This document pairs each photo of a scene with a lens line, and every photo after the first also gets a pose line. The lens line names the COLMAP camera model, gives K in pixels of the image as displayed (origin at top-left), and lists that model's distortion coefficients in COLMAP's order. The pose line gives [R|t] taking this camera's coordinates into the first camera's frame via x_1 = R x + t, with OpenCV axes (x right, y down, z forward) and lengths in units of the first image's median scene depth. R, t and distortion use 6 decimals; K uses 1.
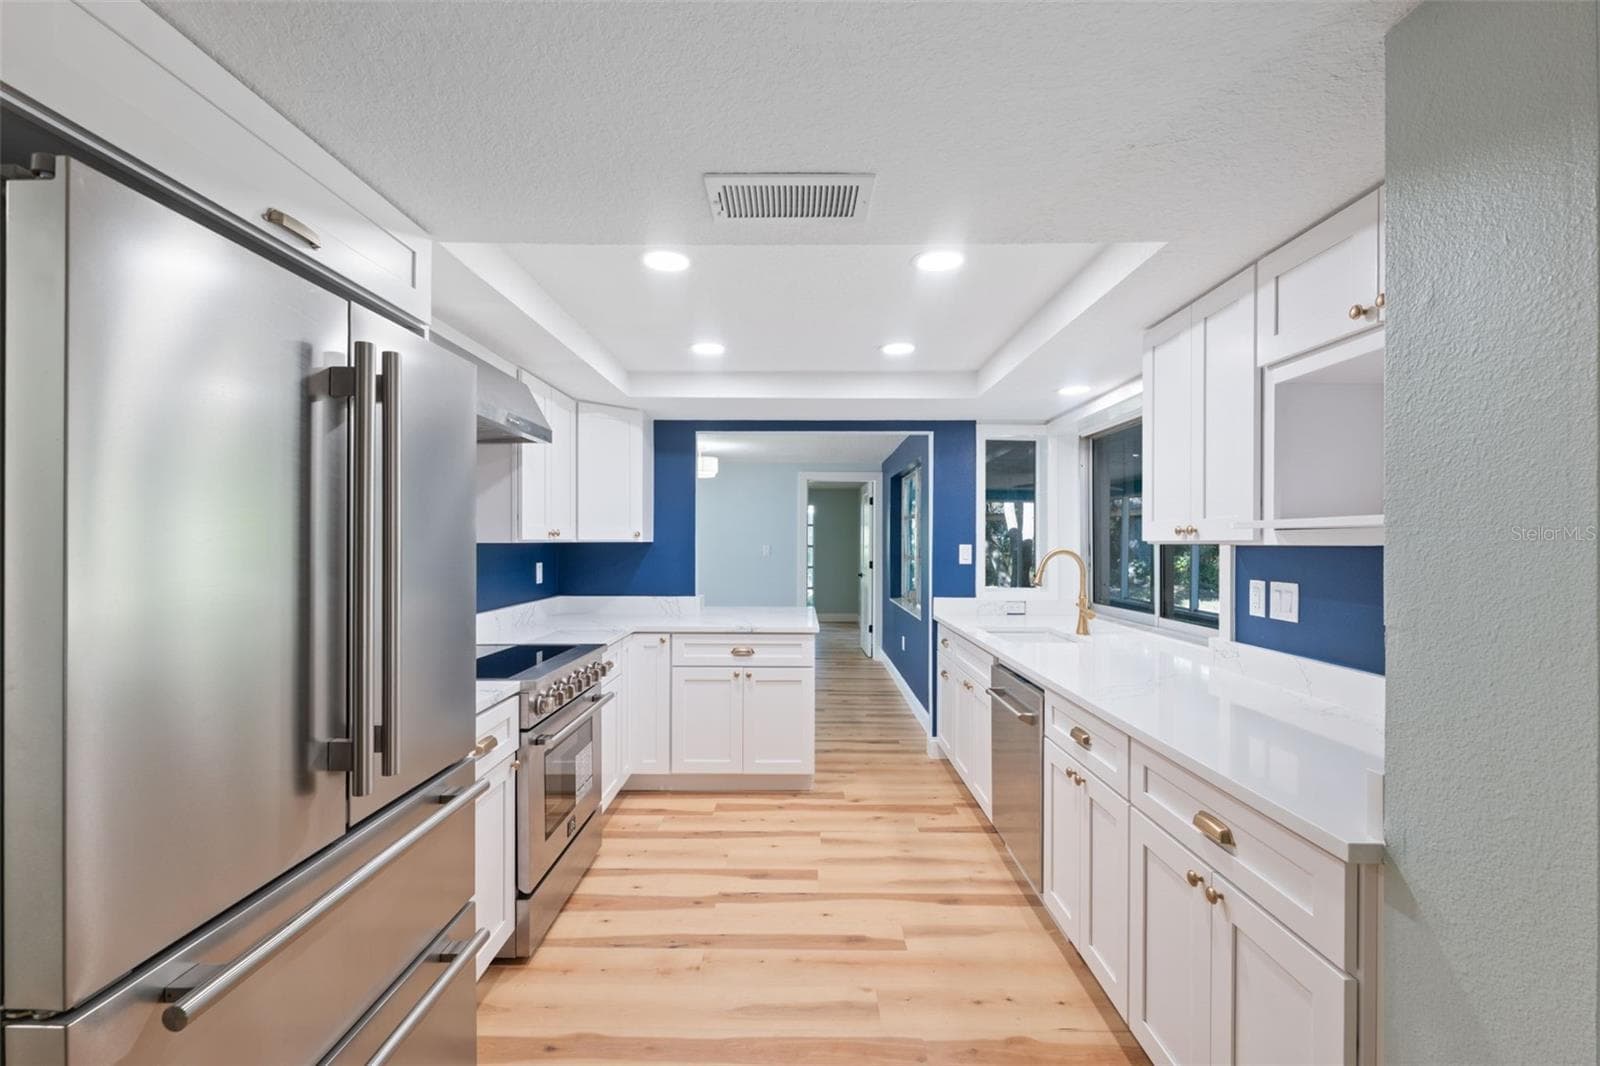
lens RADIAL K [[672.0, 0, 796.2], [0, 672.0, 537.5], [0, 0, 1]] dist [-0.000453, -0.000623]
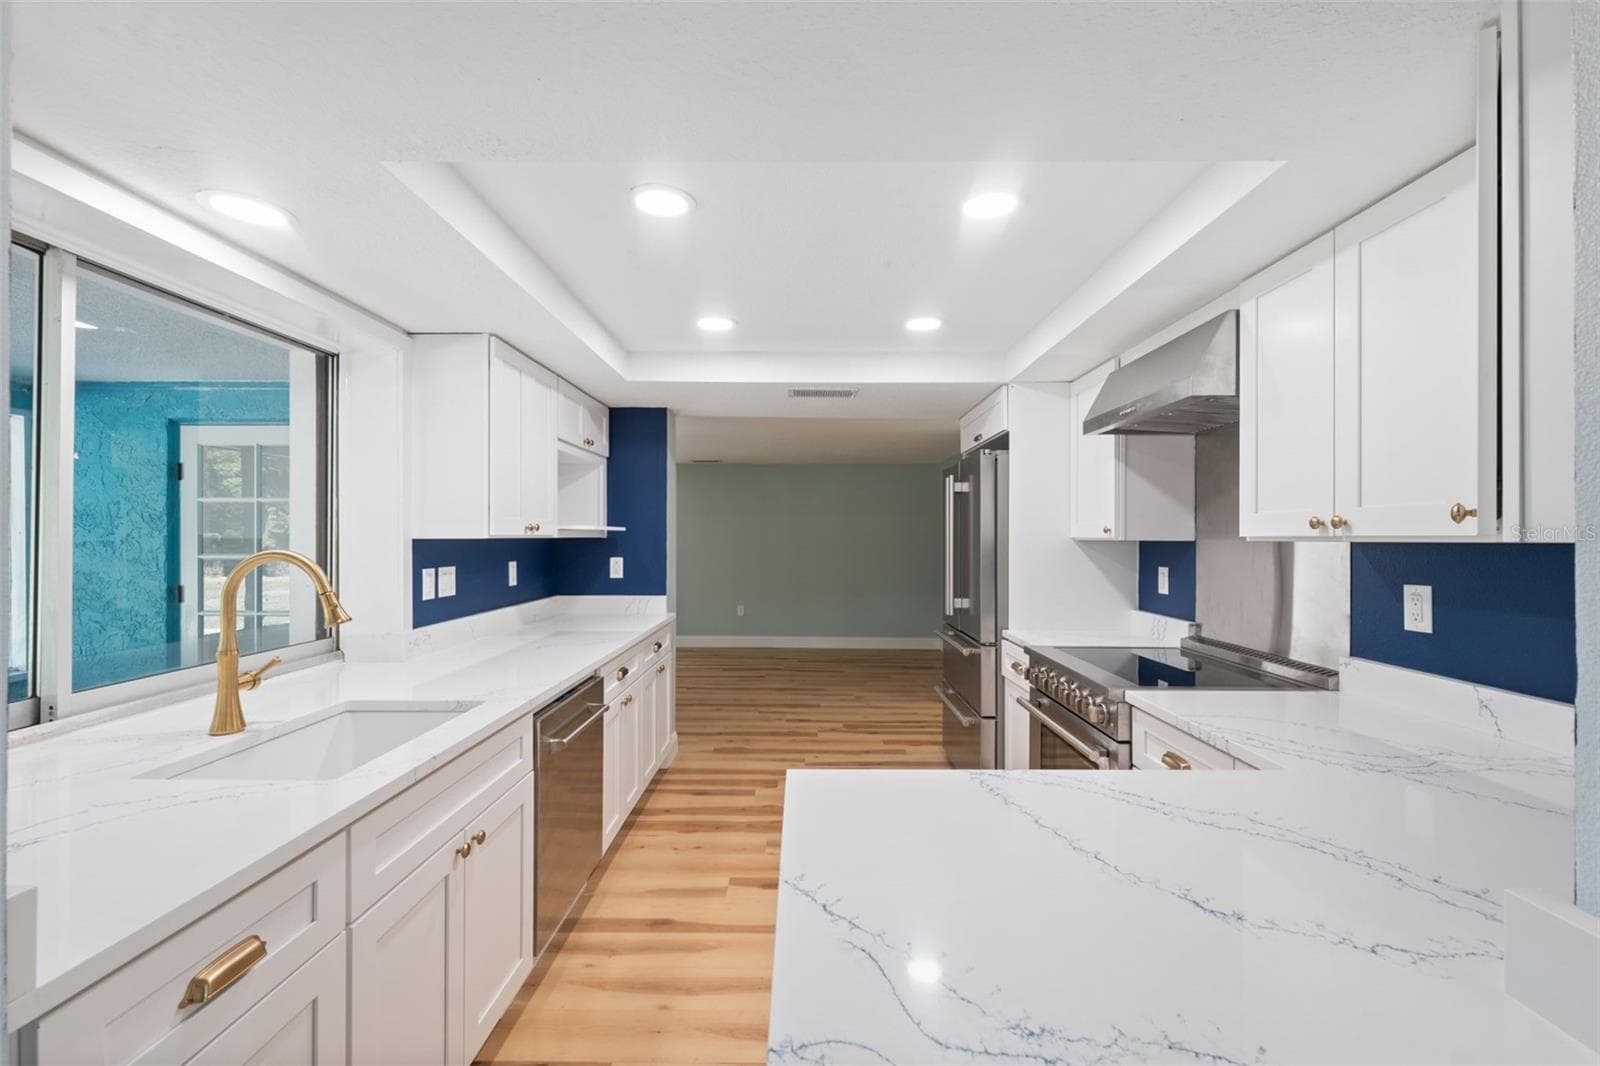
lens RADIAL K [[639.0, 0, 803.1], [0, 639.0, 537.3], [0, 0, 1]] dist [0.000924, 0.000051]
pose [[-0.999988, -0.004665, -0.001495, 0.027405], [-0.004656, 0.999971, -0.005989, 0.009228], [0.001523, -0.005982, -0.999981, 1.434927]]
